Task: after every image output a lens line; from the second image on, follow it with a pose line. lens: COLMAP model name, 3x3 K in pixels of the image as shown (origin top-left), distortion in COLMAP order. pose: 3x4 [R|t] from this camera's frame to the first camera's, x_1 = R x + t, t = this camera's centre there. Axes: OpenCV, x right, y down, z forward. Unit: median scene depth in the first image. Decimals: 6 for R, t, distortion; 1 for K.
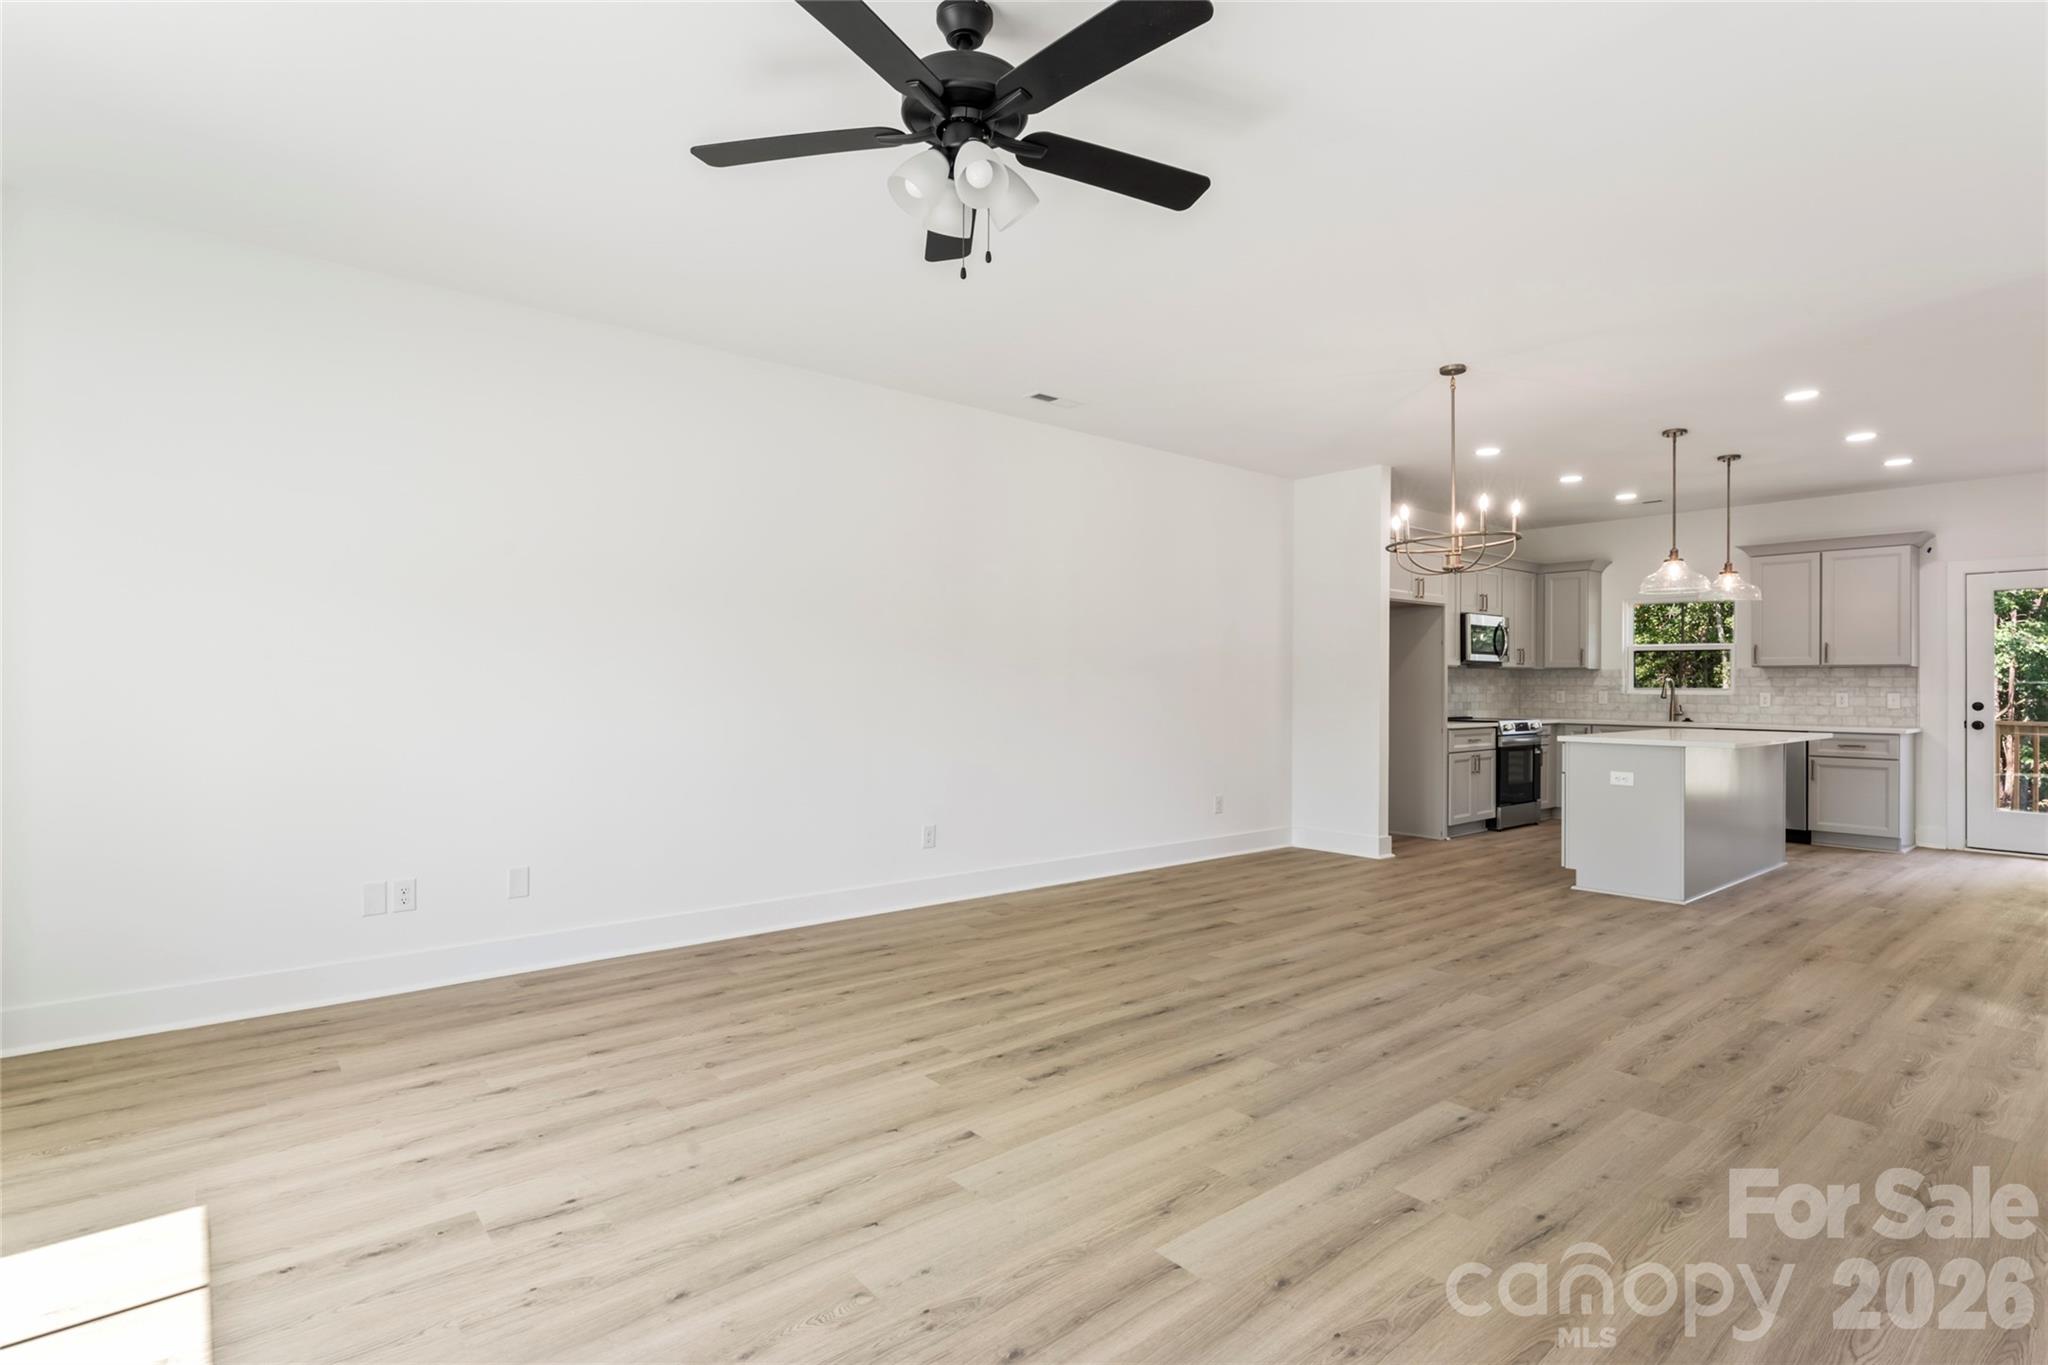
lens RADIAL K [[993.2, 0, 1022.9], [0, 993.2, 685.7], [0, 0, 1]] dist [-0.003135, 0.002130]
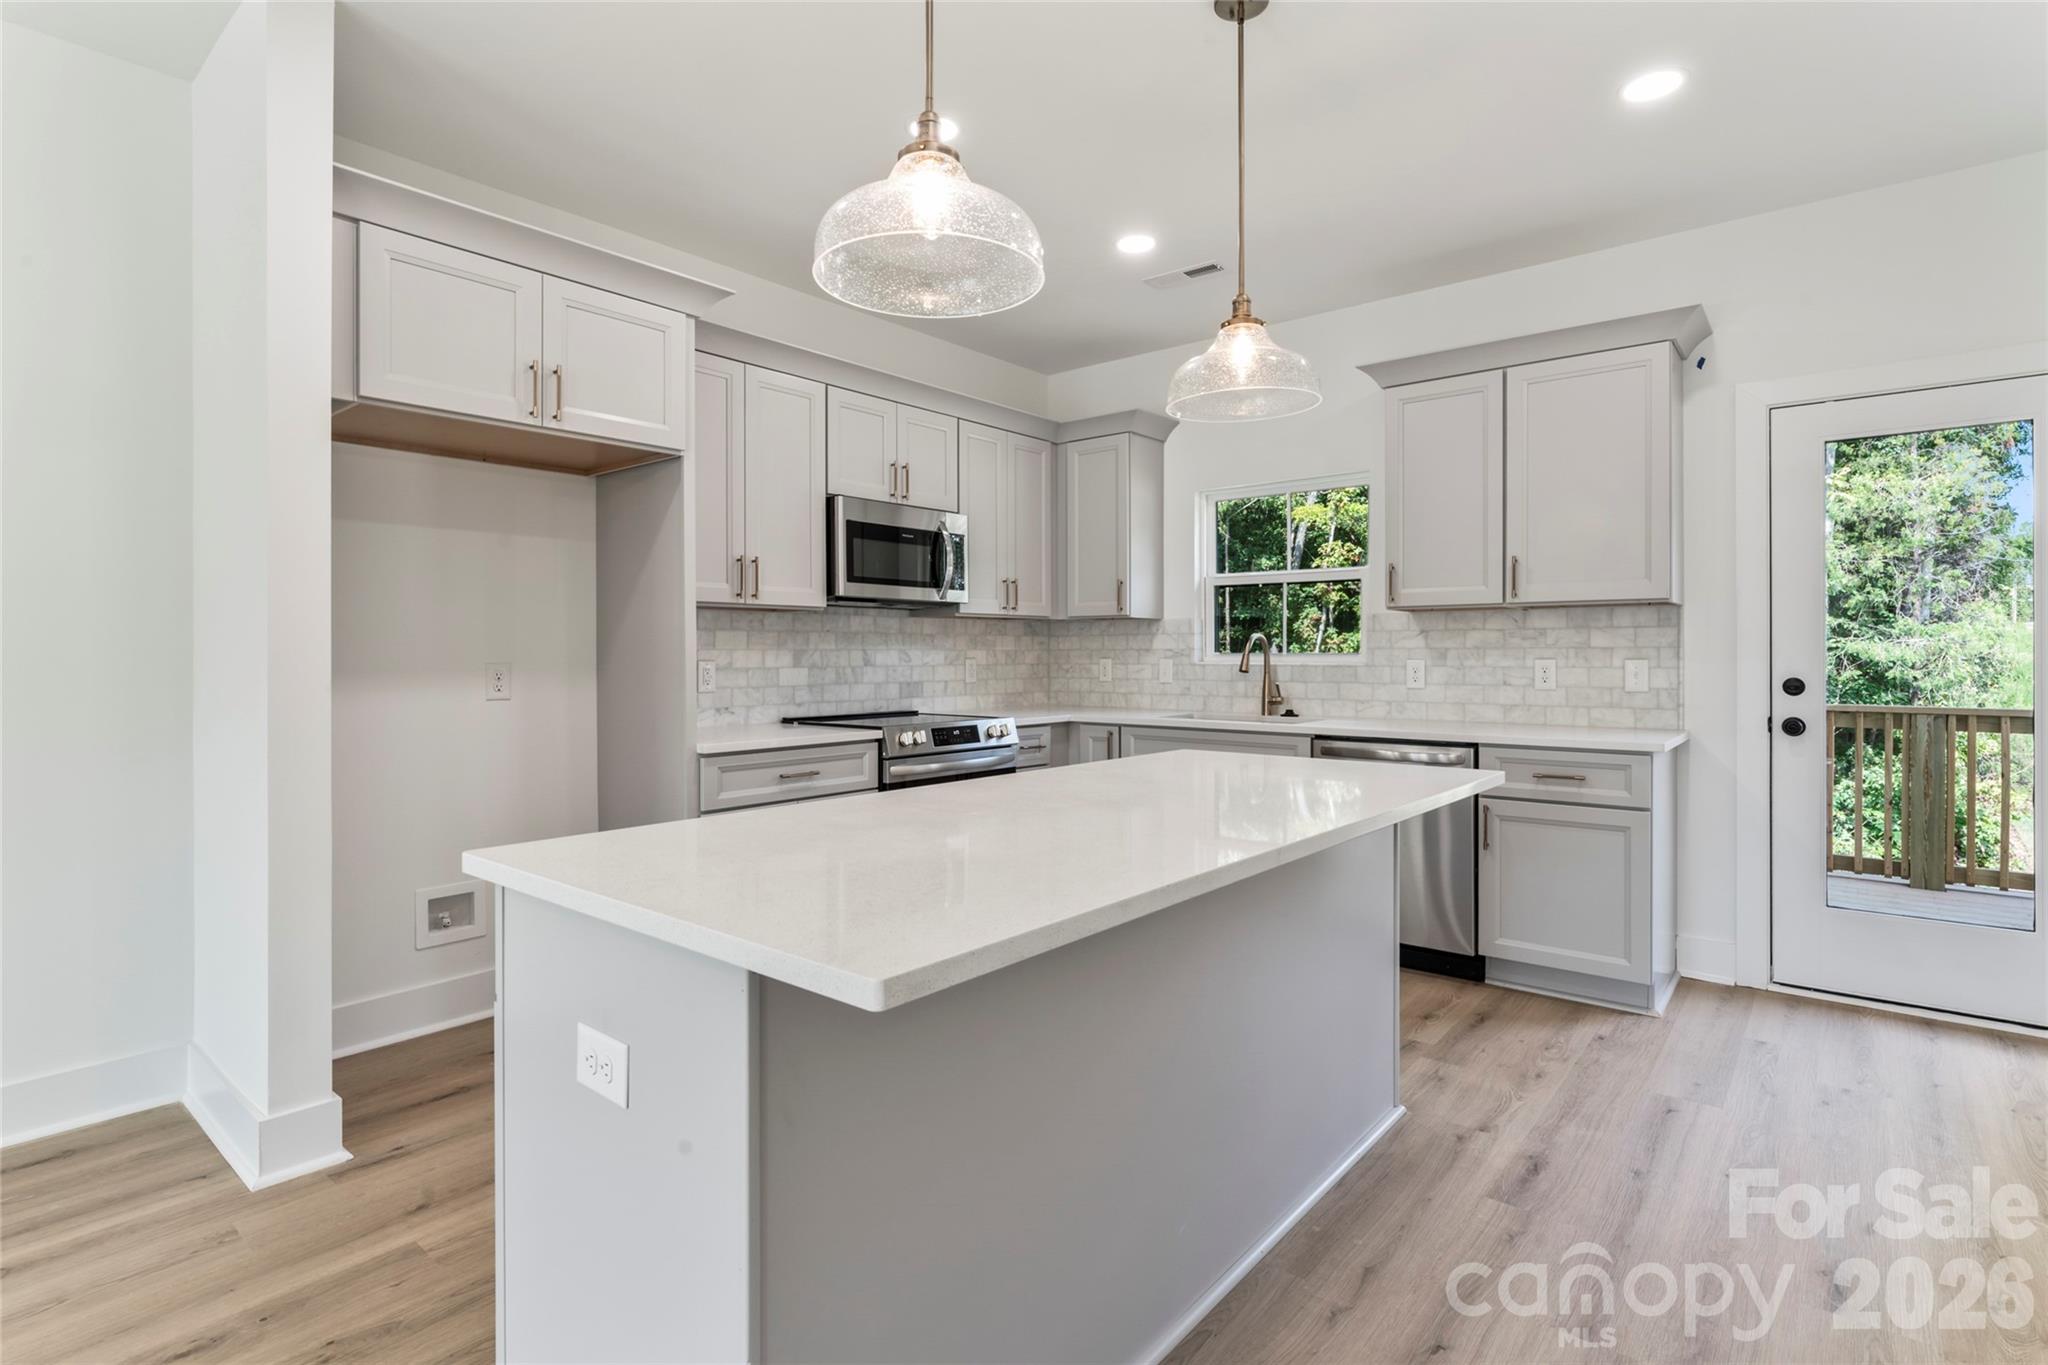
lens RADIAL K [[993.2, 0, 1029.5], [0, 993.2, 661.7], [0, 0, 1]] dist [-0.003135, 0.002130]
pose [[0.982858, -0.007957, 0.184192, 0.775699], [0.006591, 0.999946, 0.008026, 0.004004], [-0.184246, -0.006674, 0.982858, 0.902890]]
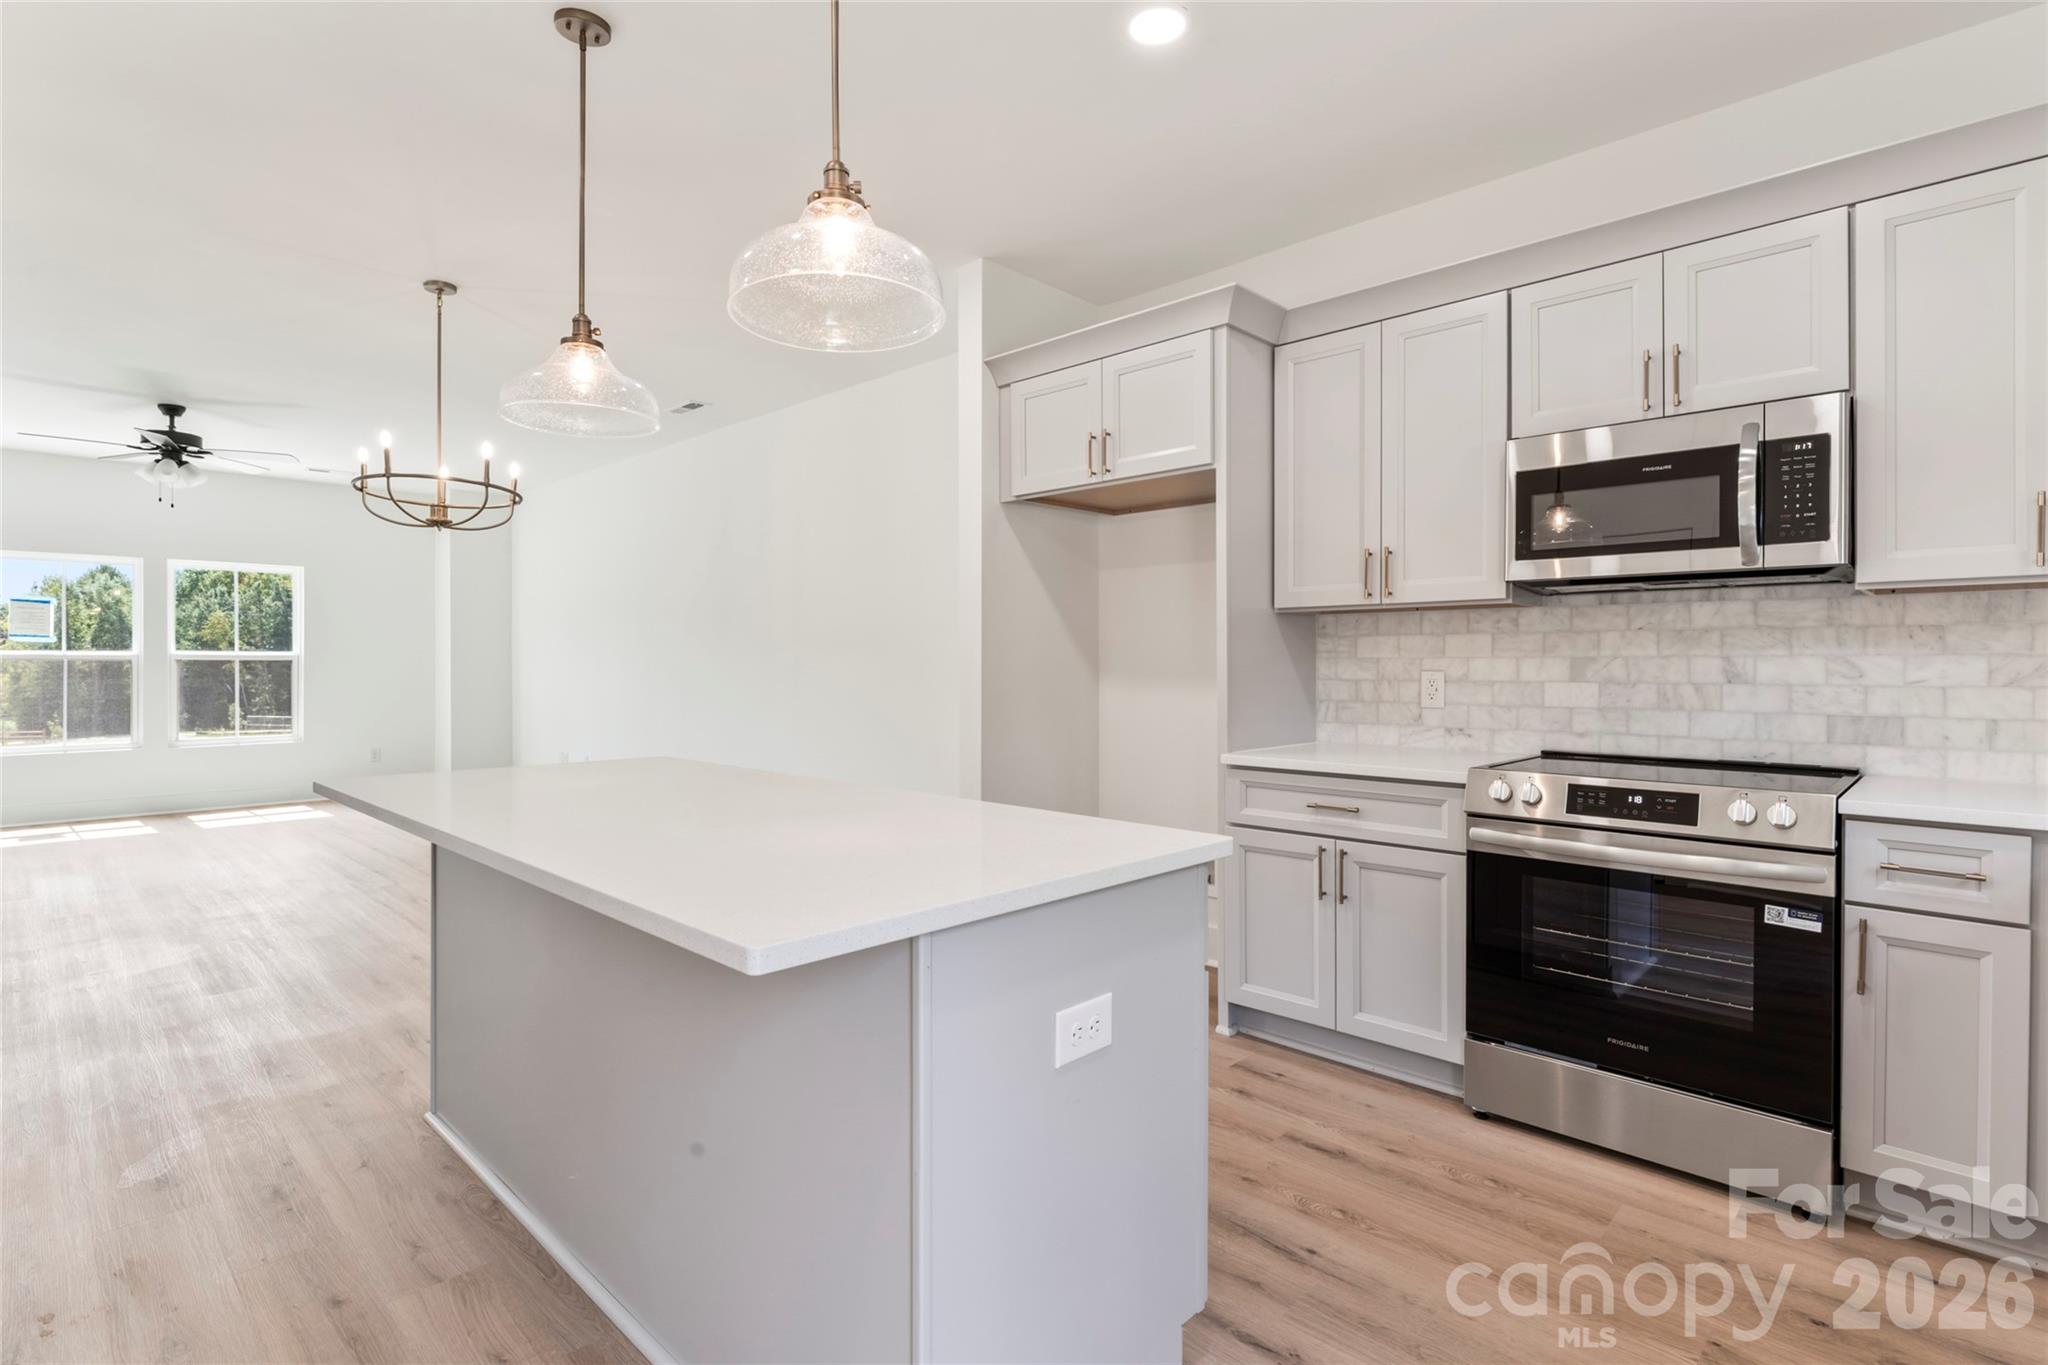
lens RADIAL K [[993.2, 0, 1007.8], [0, 993.2, 663.4], [0, 0, 1]] dist [-0.003135, 0.002130]
pose [[0.101930, -0.005283, -0.994778, 1.269882], [-0.001022, 0.999985, -0.005415, 0.006562], [0.994791, 0.001569, 0.101923, 1.340039]]
